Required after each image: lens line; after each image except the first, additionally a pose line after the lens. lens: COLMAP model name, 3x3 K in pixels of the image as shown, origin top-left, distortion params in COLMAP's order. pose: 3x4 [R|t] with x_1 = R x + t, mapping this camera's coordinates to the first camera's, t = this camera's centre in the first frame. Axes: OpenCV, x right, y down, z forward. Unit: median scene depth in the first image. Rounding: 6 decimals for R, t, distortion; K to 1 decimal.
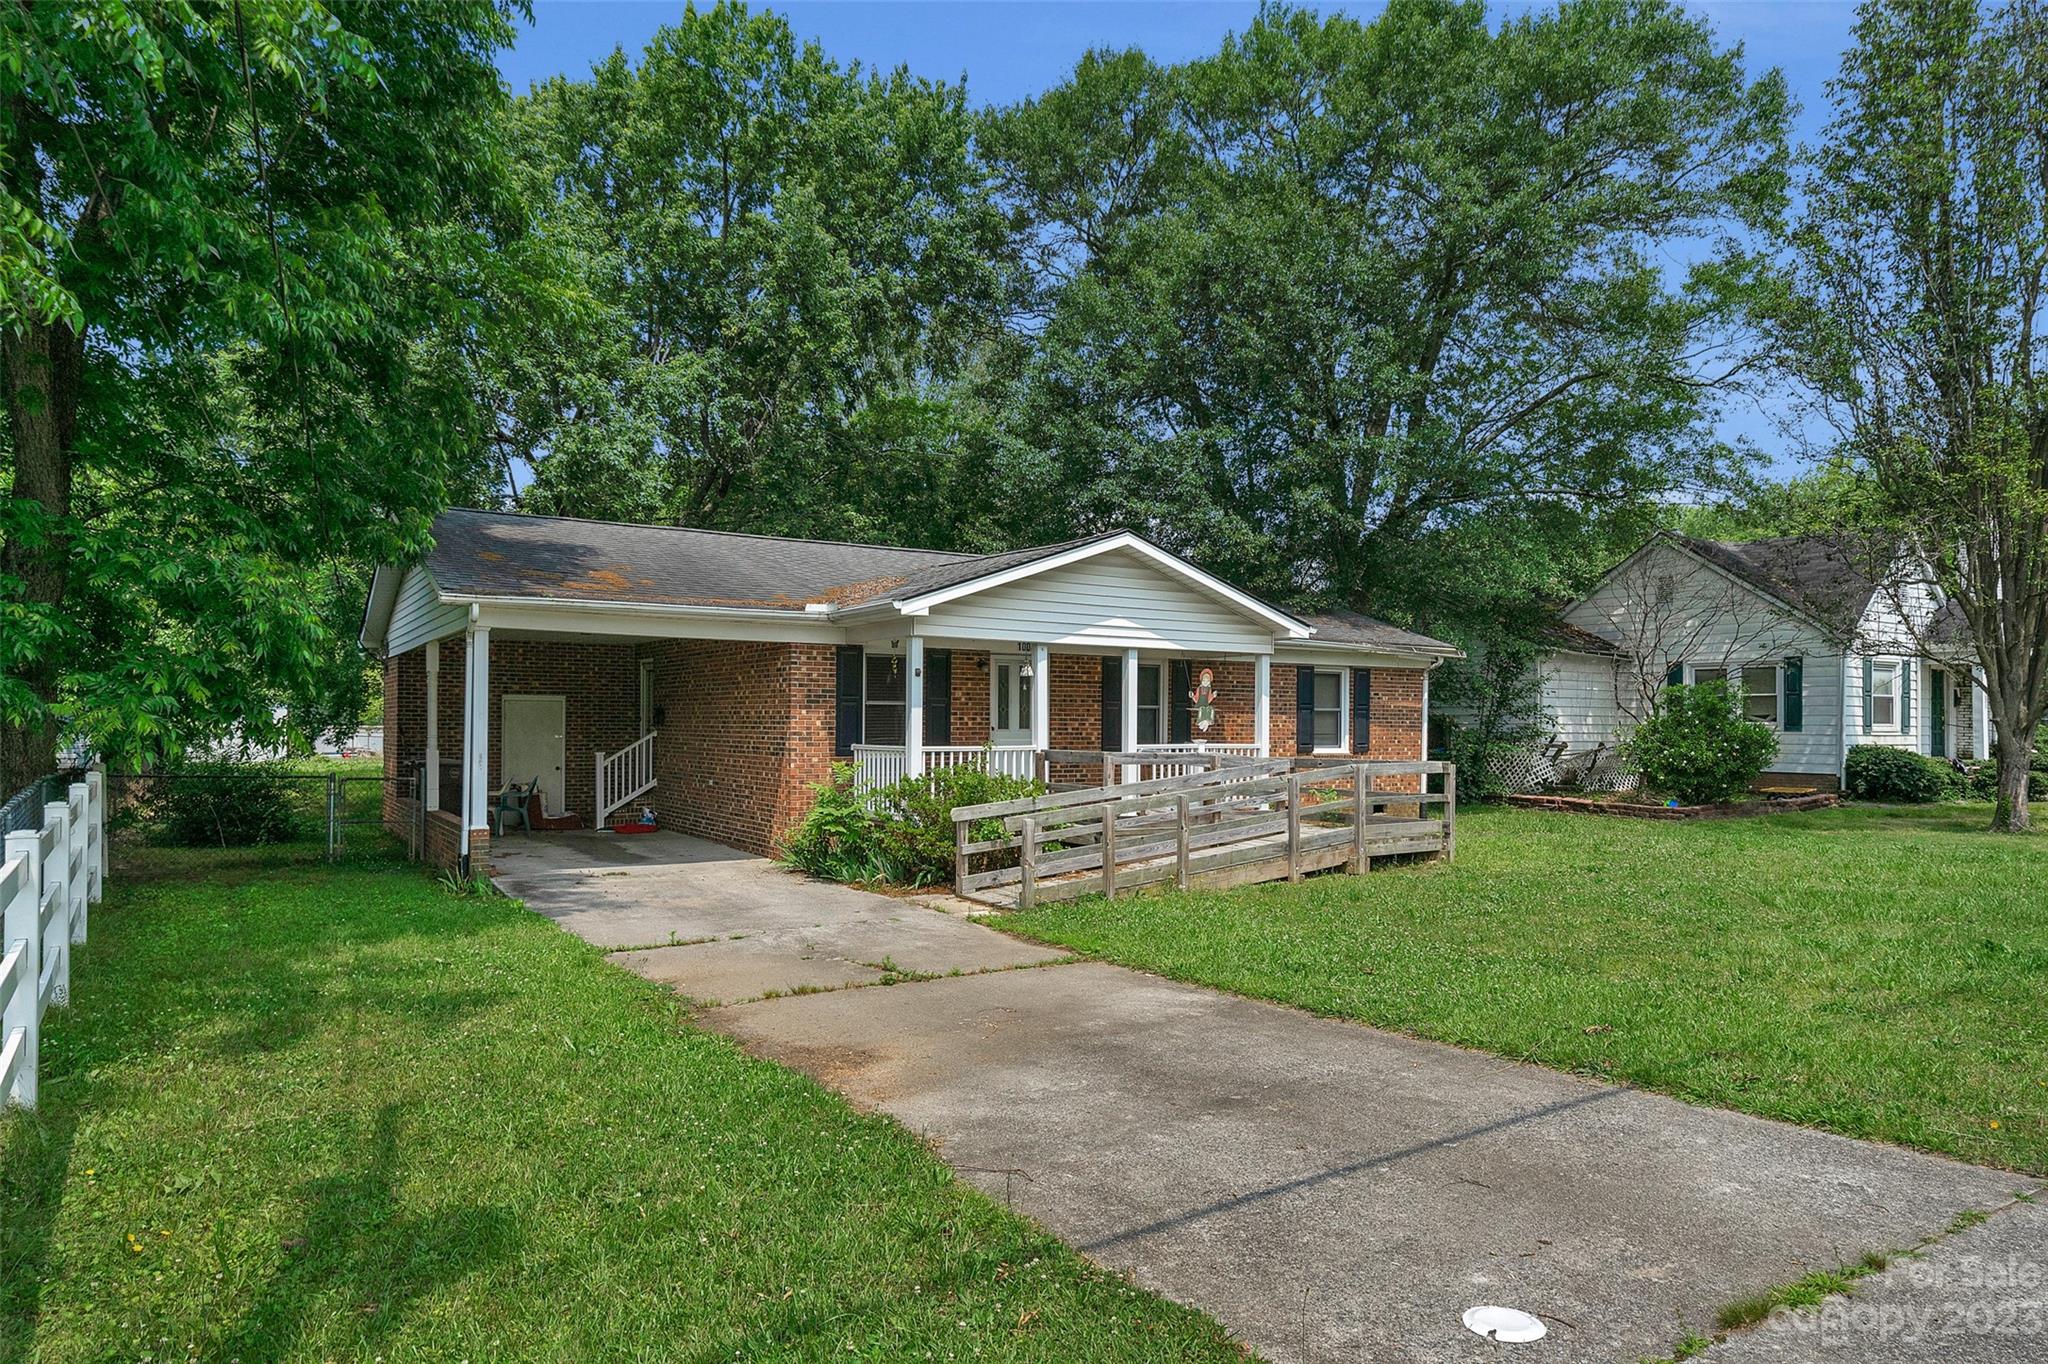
lens RADIAL K [[1254.2, 0, 1021.7], [0, 1254.2, 720.2], [0, 0, 1]] dist [0.000361, 0.000796]
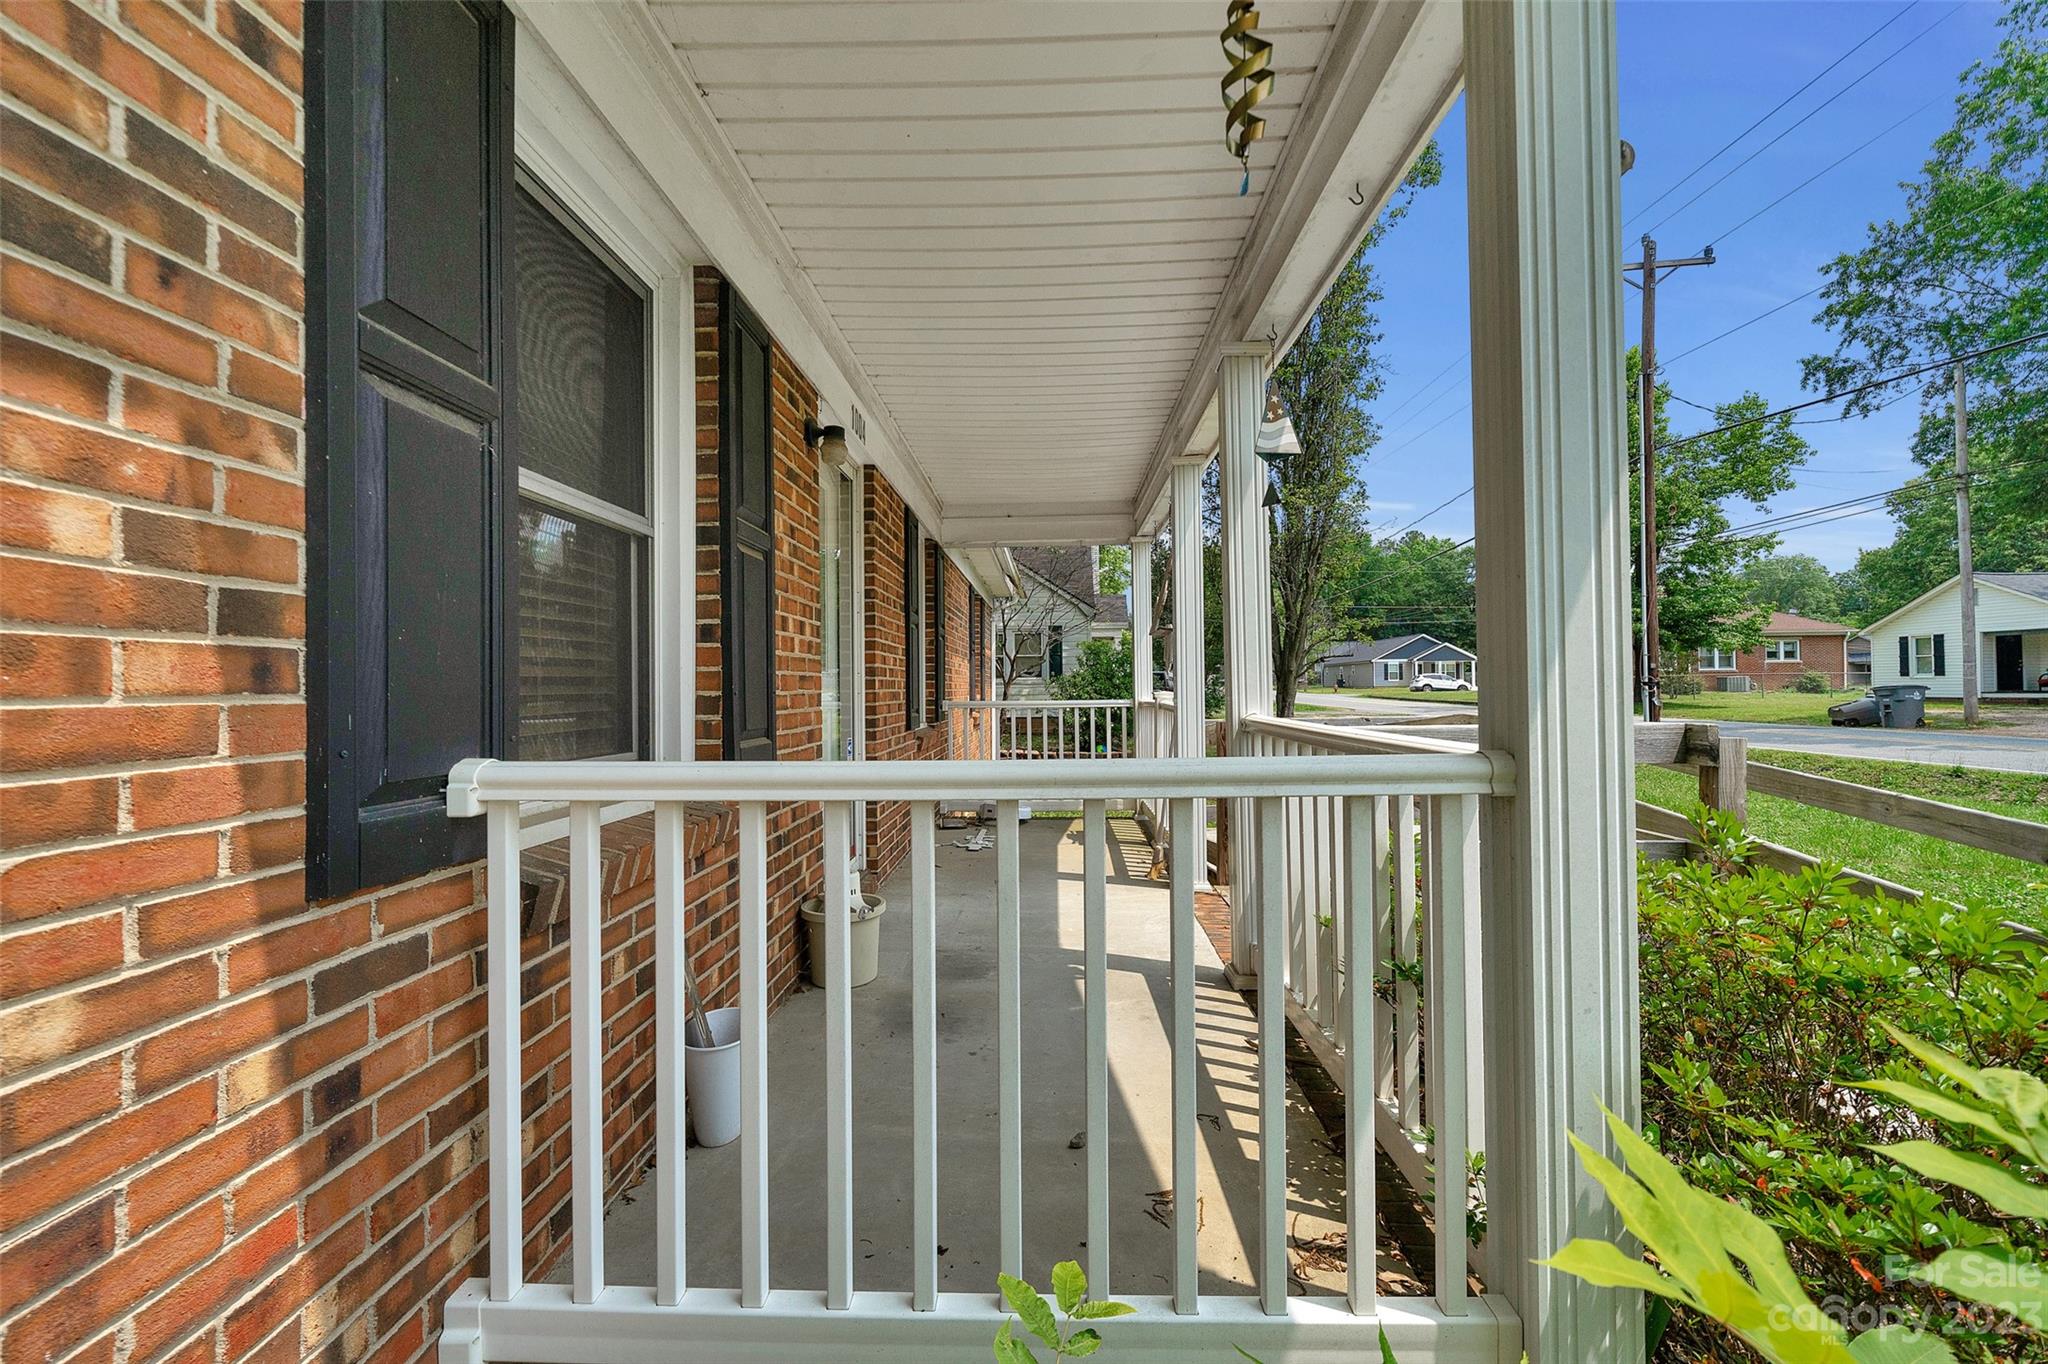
lens RADIAL K [[842.5, 0, 1026.1], [0, 842.5, 684.0], [0, 0, 1]] dist [0.001173, 0.000185]
pose [[0.570549, -0.006315, 0.821239, -0.158765], [0.009774, 0.999952, 0.000899, 0.011368], [-0.821205, 0.007514, 0.570584, 0.855173]]
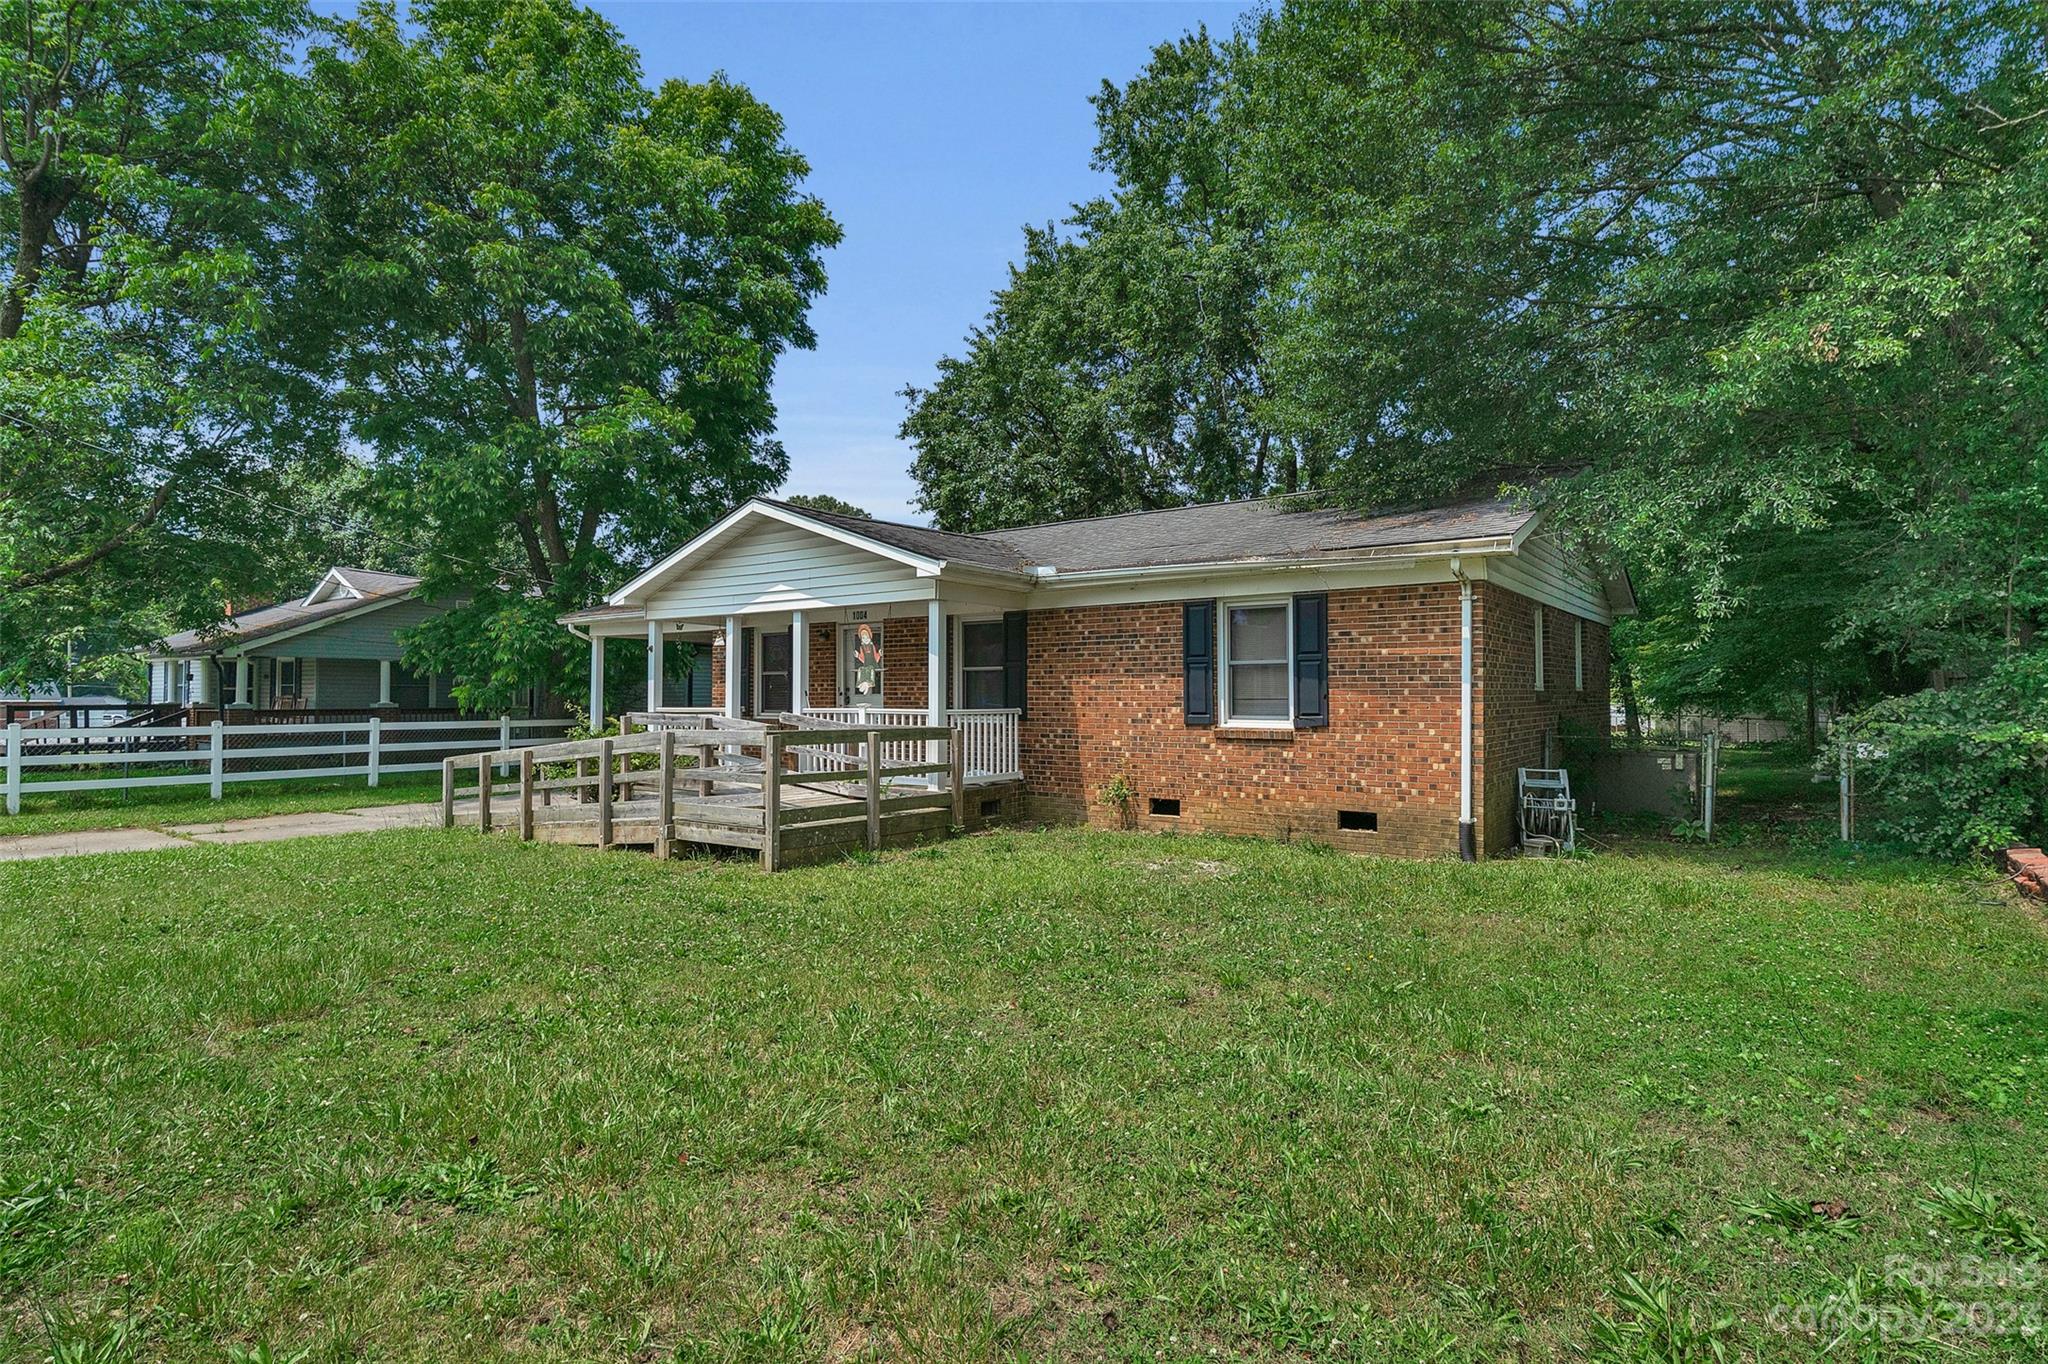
lens RADIAL K [[1045.0, 0, 1029.1], [0, 1045.0, 695.7], [0, 0, 1]] dist [0.001765, 0.000082]
pose [[0.340952, -0.007088, -0.940054, 0.891150], [0.004631, 0.999972, -0.005860, 0.014604], [0.940069, -0.002355, 0.340975, 0.857638]]
